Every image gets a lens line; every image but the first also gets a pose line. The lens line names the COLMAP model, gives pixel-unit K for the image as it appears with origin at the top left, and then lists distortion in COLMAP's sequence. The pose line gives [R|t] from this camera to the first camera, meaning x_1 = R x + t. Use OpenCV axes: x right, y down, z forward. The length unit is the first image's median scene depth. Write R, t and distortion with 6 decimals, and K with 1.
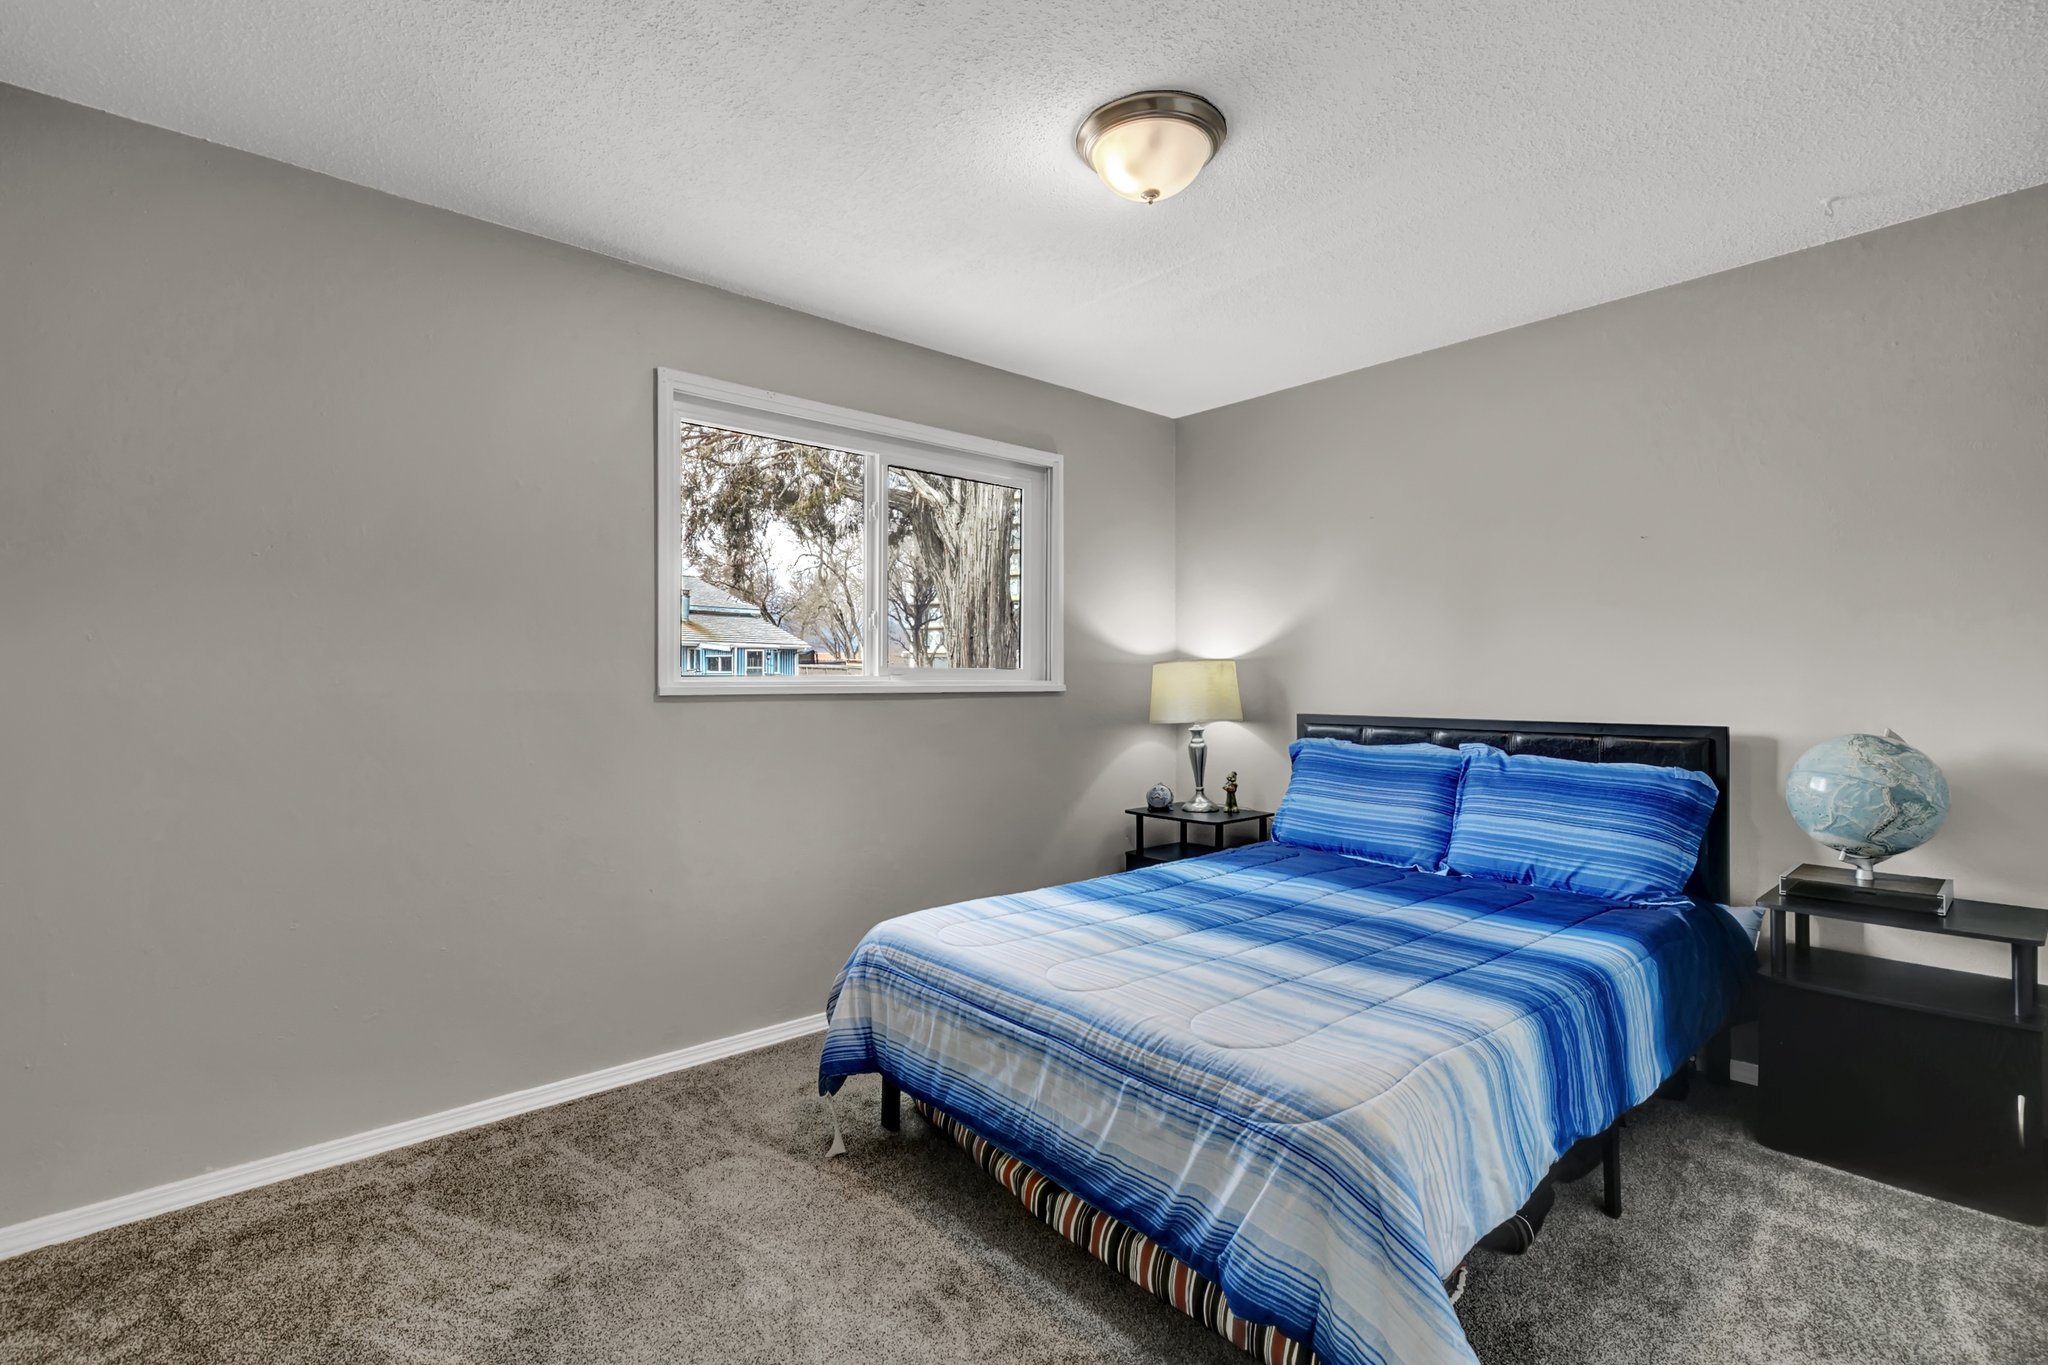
lens RADIAL K [[938.0, 0, 1025.1], [0, 938.0, 687.5], [0, 0, 1]] dist [0.012382, -0.002167]
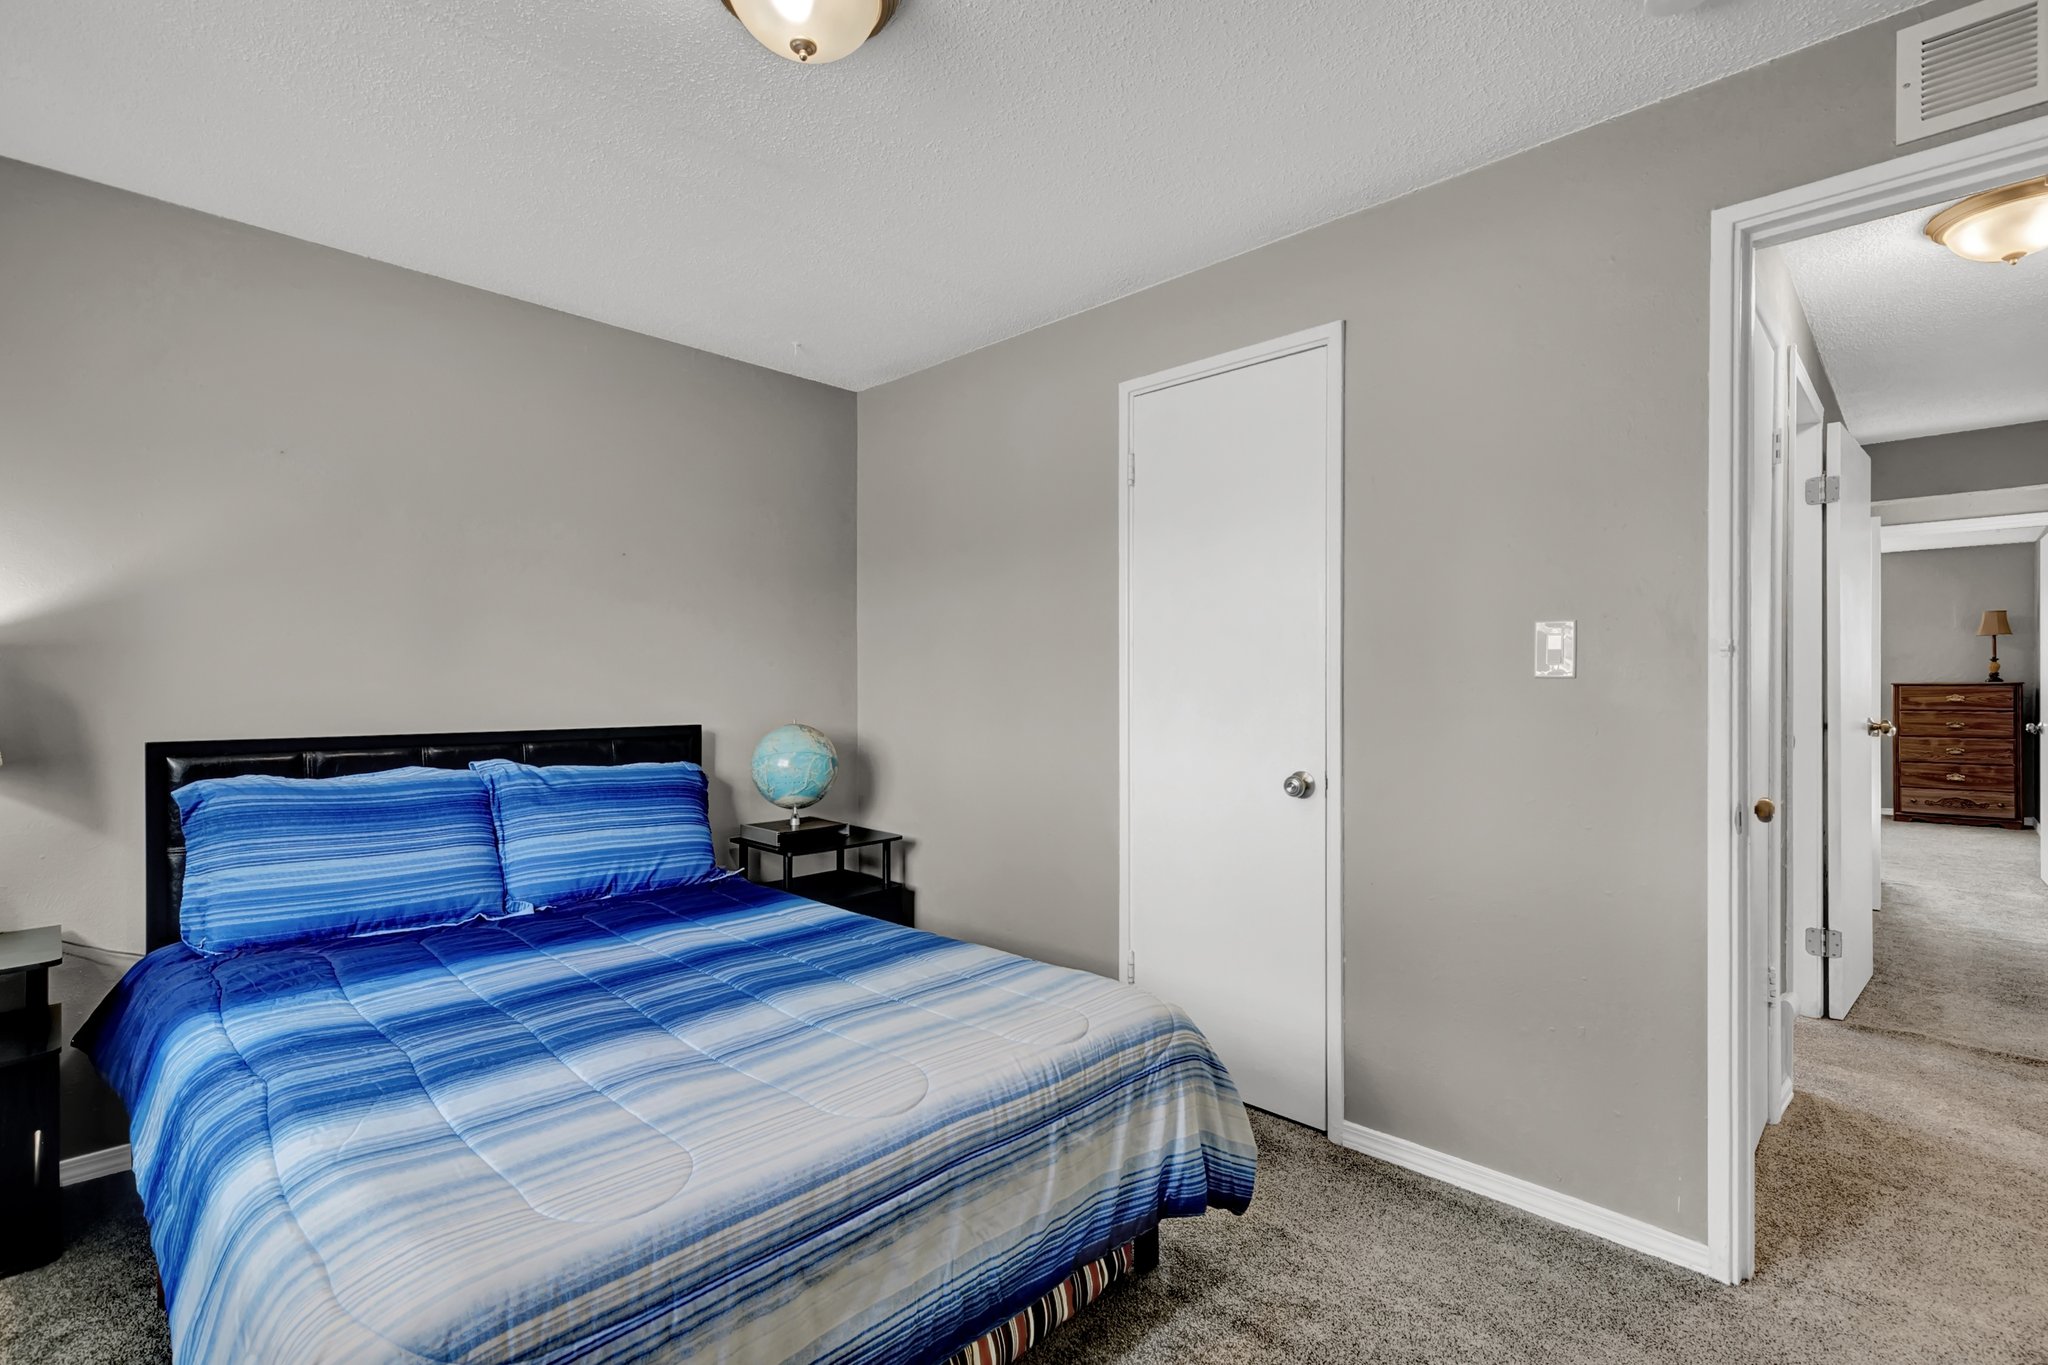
lens RADIAL K [[938.0, 0, 1028.4], [0, 938.0, 682.9], [0, 0, 1]] dist [0.012382, -0.002167]
pose [[-0.095406, 0.004506, 0.995428, -0.554019], [0.004740, 0.999980, -0.004072, -0.005925], [-0.995427, 0.004330, -0.095425, 0.771467]]
